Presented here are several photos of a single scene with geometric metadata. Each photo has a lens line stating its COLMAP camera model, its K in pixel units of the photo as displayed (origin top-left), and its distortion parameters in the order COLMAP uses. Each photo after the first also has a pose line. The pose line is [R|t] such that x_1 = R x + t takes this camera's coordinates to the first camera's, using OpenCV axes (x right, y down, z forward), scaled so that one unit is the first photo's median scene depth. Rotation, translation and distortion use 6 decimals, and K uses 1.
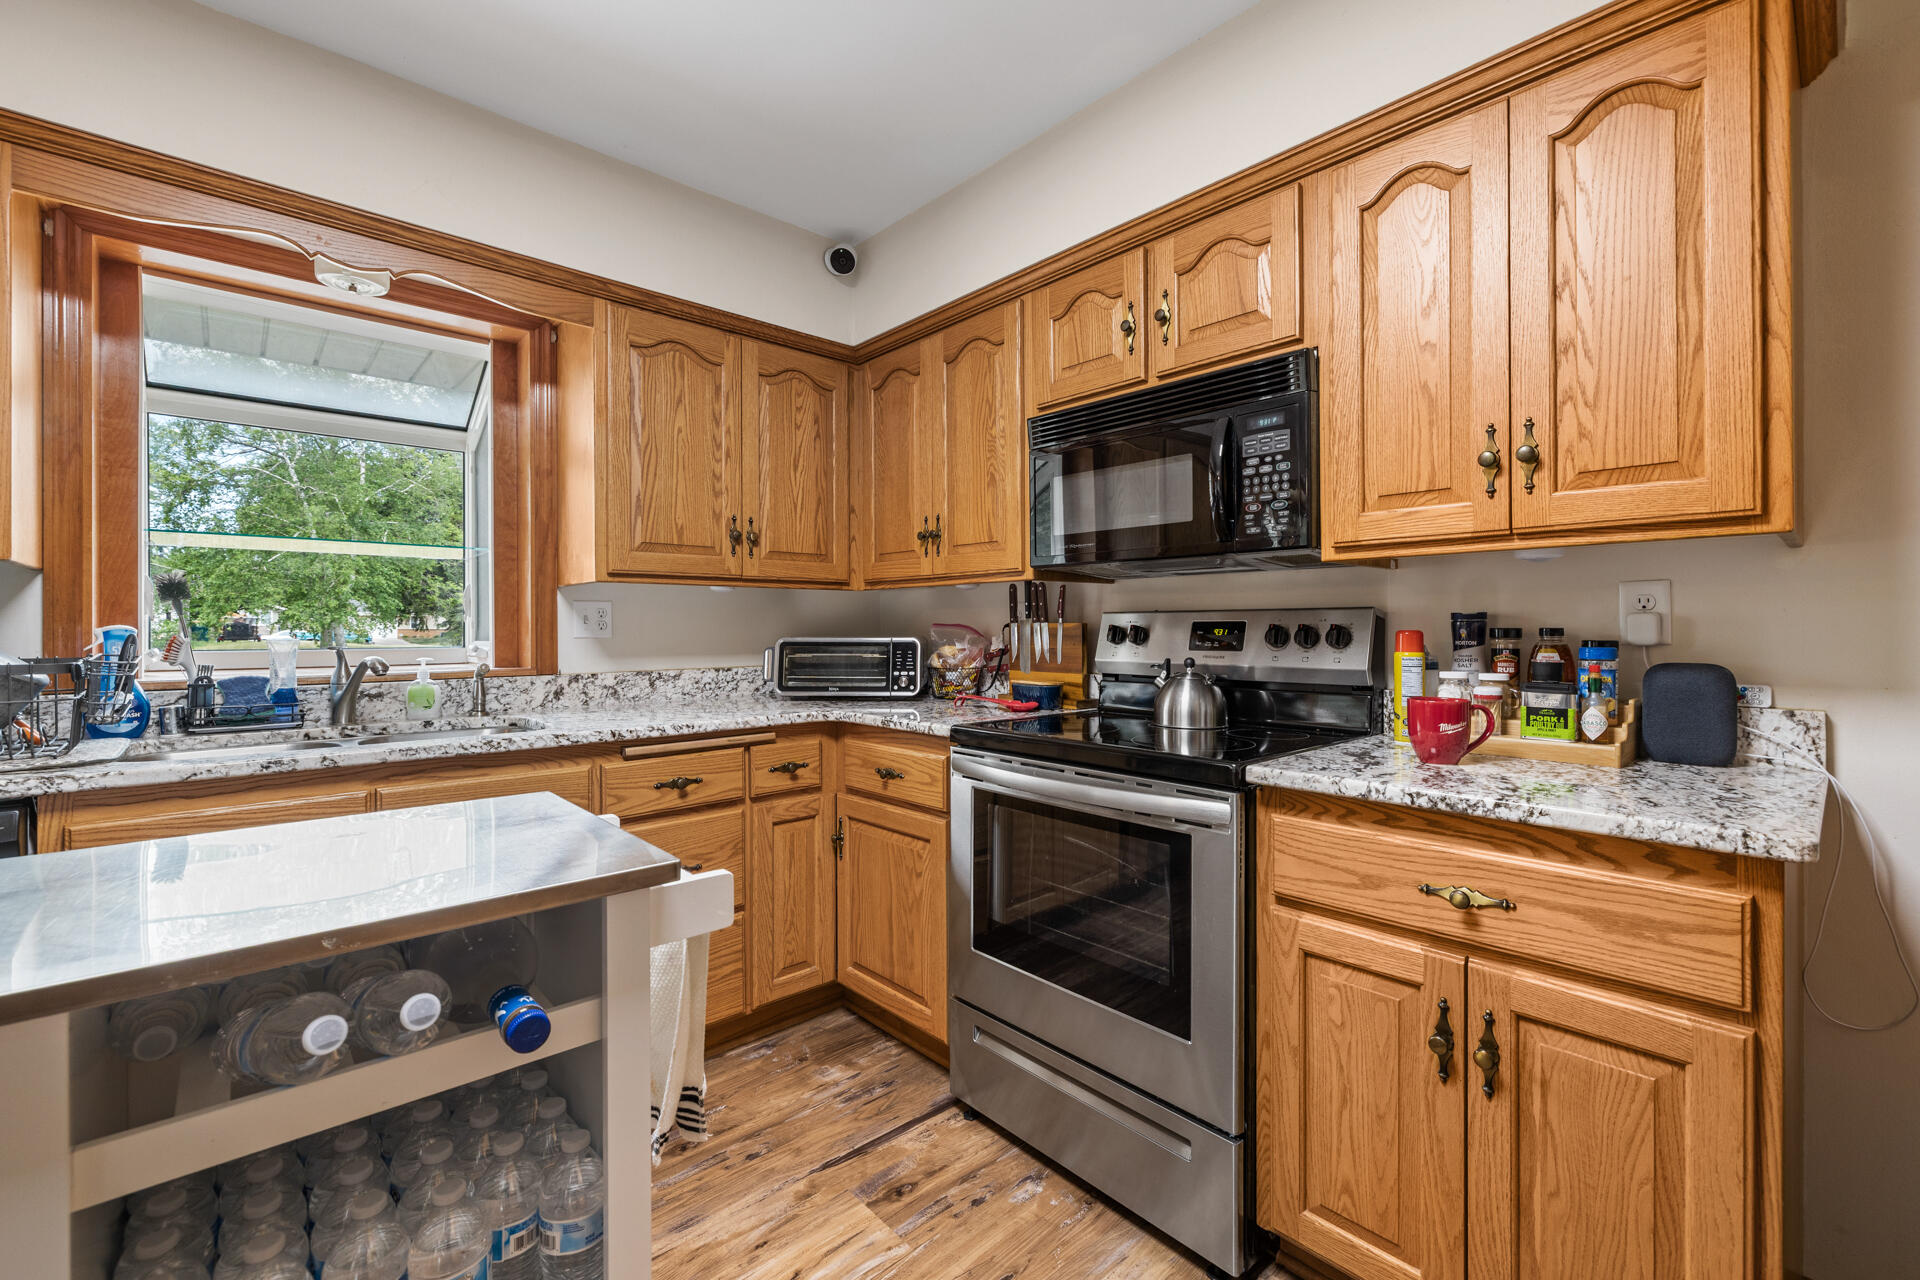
lens RADIAL K [[811.9, 0, 963.2], [0, 811.9, 631.0], [0, 0, 1]] dist [-0.001603, -0.000117]
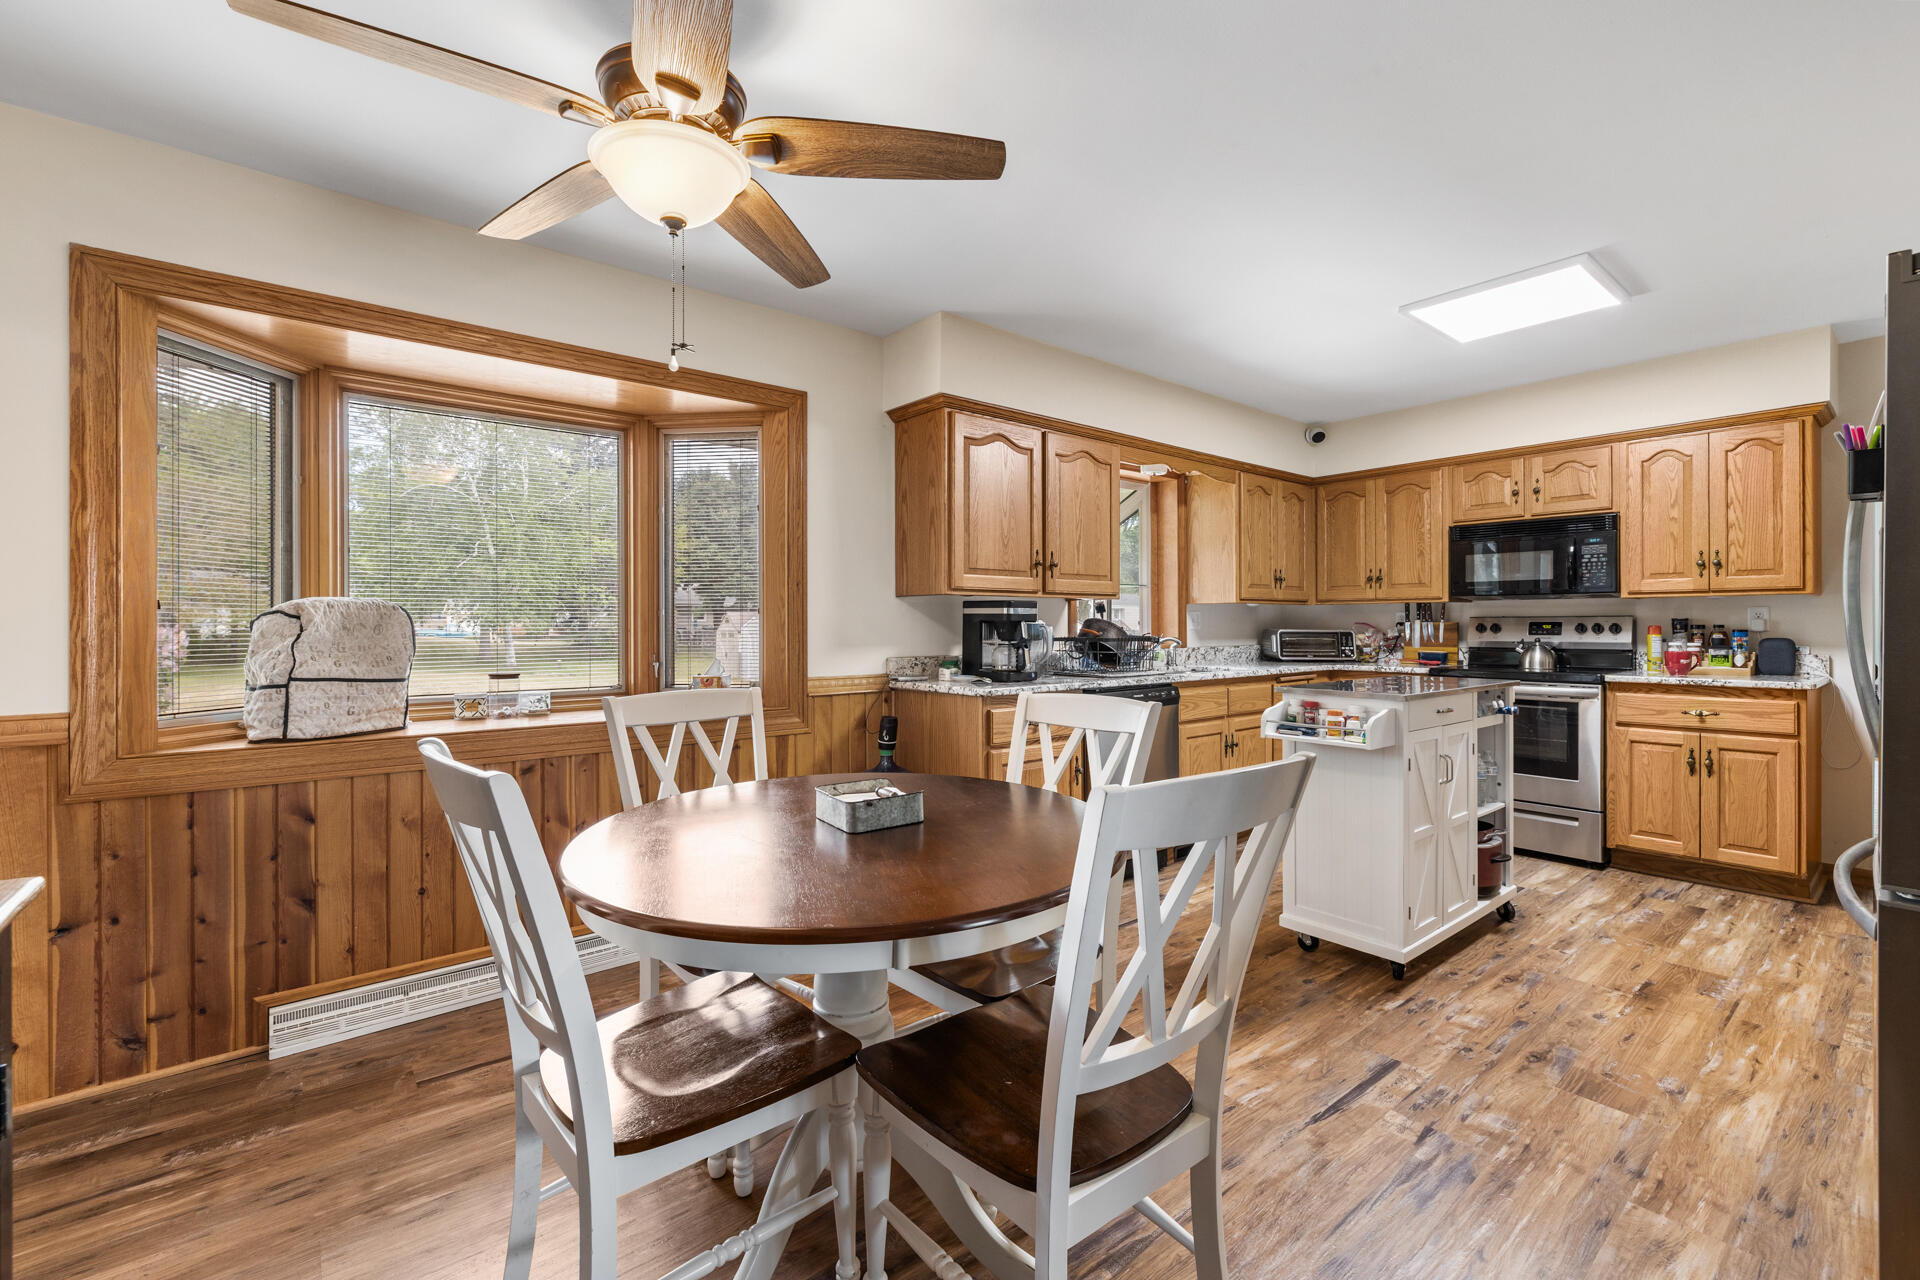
lens RADIAL K [[803.8, 0, 963.6], [0, 803.8, 629.0], [0, 0, 1]] dist [0.001316, -0.000197]
pose [[0.998526, 0.000925, -0.054261, -1.489796], [-0.000881, 0.999999, 0.000835, 0.009433], [0.054262, -0.000786, 0.998526, -1.631301]]
